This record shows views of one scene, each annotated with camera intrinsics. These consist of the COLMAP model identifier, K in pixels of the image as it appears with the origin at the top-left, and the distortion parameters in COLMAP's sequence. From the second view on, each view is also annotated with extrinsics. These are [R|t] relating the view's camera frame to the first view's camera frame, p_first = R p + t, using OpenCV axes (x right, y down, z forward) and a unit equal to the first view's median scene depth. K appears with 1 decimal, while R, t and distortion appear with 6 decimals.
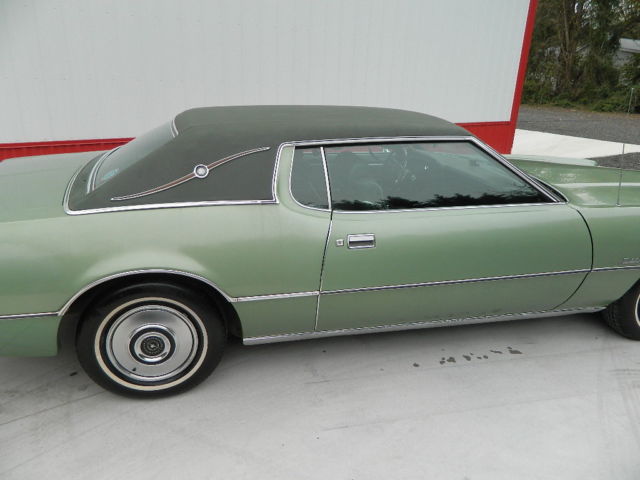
lens RADIAL K [[474.4, 0, 319.3], [0, 474.4, 239.1], [0, 0, 1]] dist [0.000254, -0.000497]
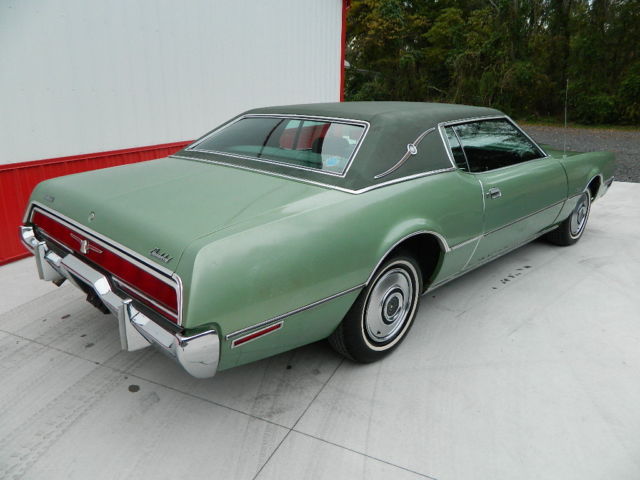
lens RADIAL K [[474.4, 0, 319.1], [0, 474.4, 238.0], [0, 0, 1]] dist [0.000254, -0.000497]
pose [[0.849215, -0.173329, 0.498789, -1.028030], [0.188910, 0.981800, 0.019546, 0.009519], [-0.493098, 0.077627, 0.866503, 0.090343]]
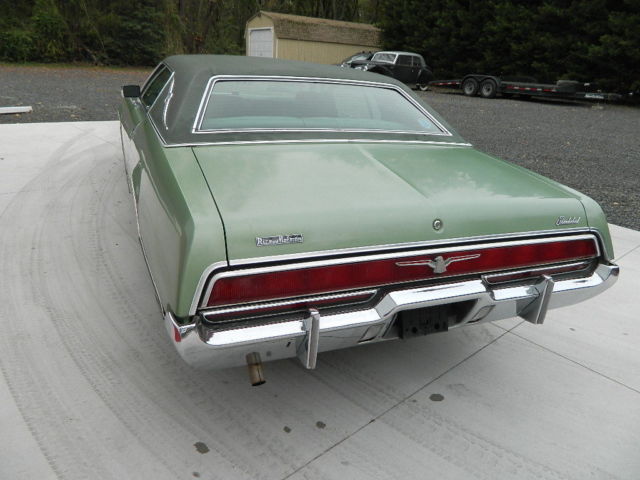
lens RADIAL K [[474.4, 0, 316.9], [0, 474.4, 236.4], [0, 0, 1]] dist [0.000254, -0.000497]
pose [[-0.153060, -0.391900, 0.907186, -1.607329], [0.257035, 0.870619, 0.419471, -0.461794], [-0.954204, 0.297383, -0.032525, 1.381856]]
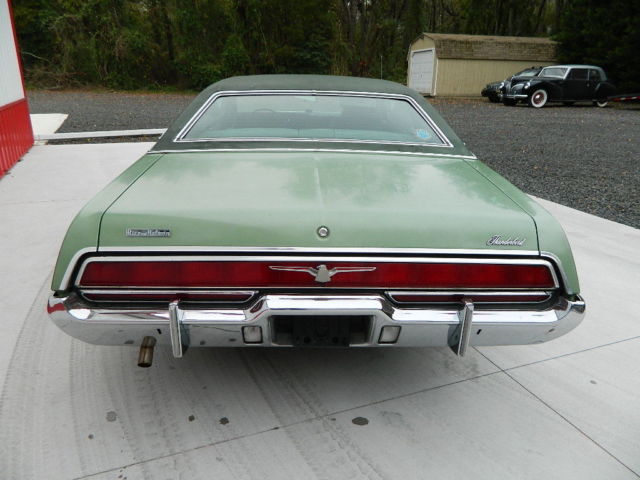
lens RADIAL K [[474.4, 0, 316.7], [0, 474.4, 234.8], [0, 0, 1]] dist [0.000254, -0.000497]
pose [[0.196262, -0.347880, 0.916766, -1.618106], [0.310836, 0.908803, 0.278314, -0.311092], [-0.929980, 0.230341, 0.286497, 0.960104]]
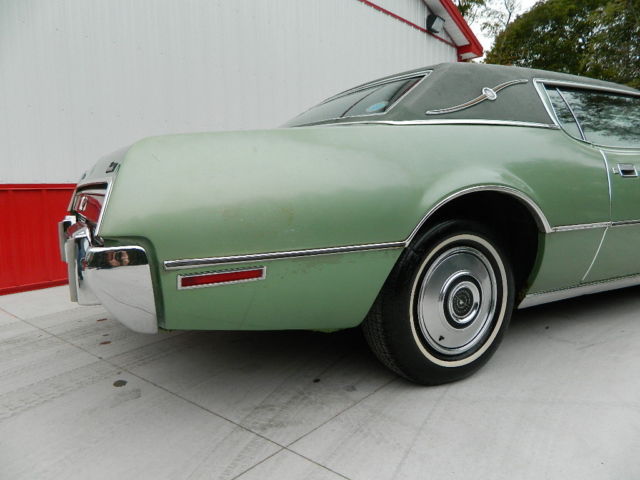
lens RADIAL K [[474.4, 0, 318.6], [0, 474.4, 238.7], [0, 0, 1]] dist [0.000254, -0.000497]
pose [[0.959129, -0.076380, 0.272465, -0.783503], [0.137684, 0.967182, -0.213547, 0.257520], [-0.247212, 0.242333, 0.938169, 0.286415]]
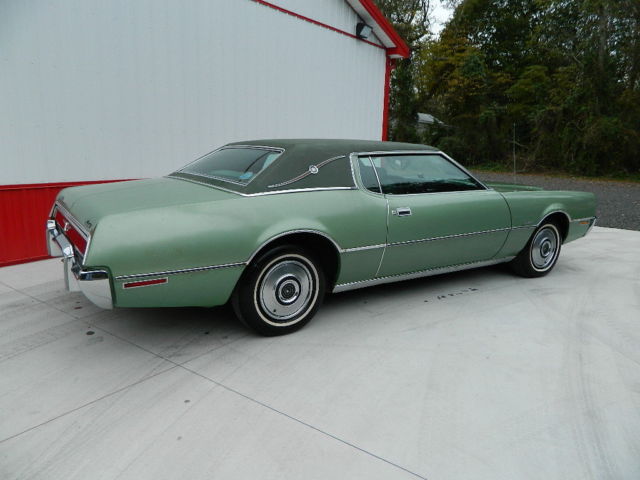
lens RADIAL K [[474.4, 0, 319.9], [0, 474.4, 237.2], [0, 0, 1]] dist [0.000254, -0.000497]
pose [[0.936259, -0.072561, 0.343735, -0.733618], [0.119925, 0.985676, -0.118579, 0.244919], [-0.330207, 0.152243, 0.931550, -0.383398]]
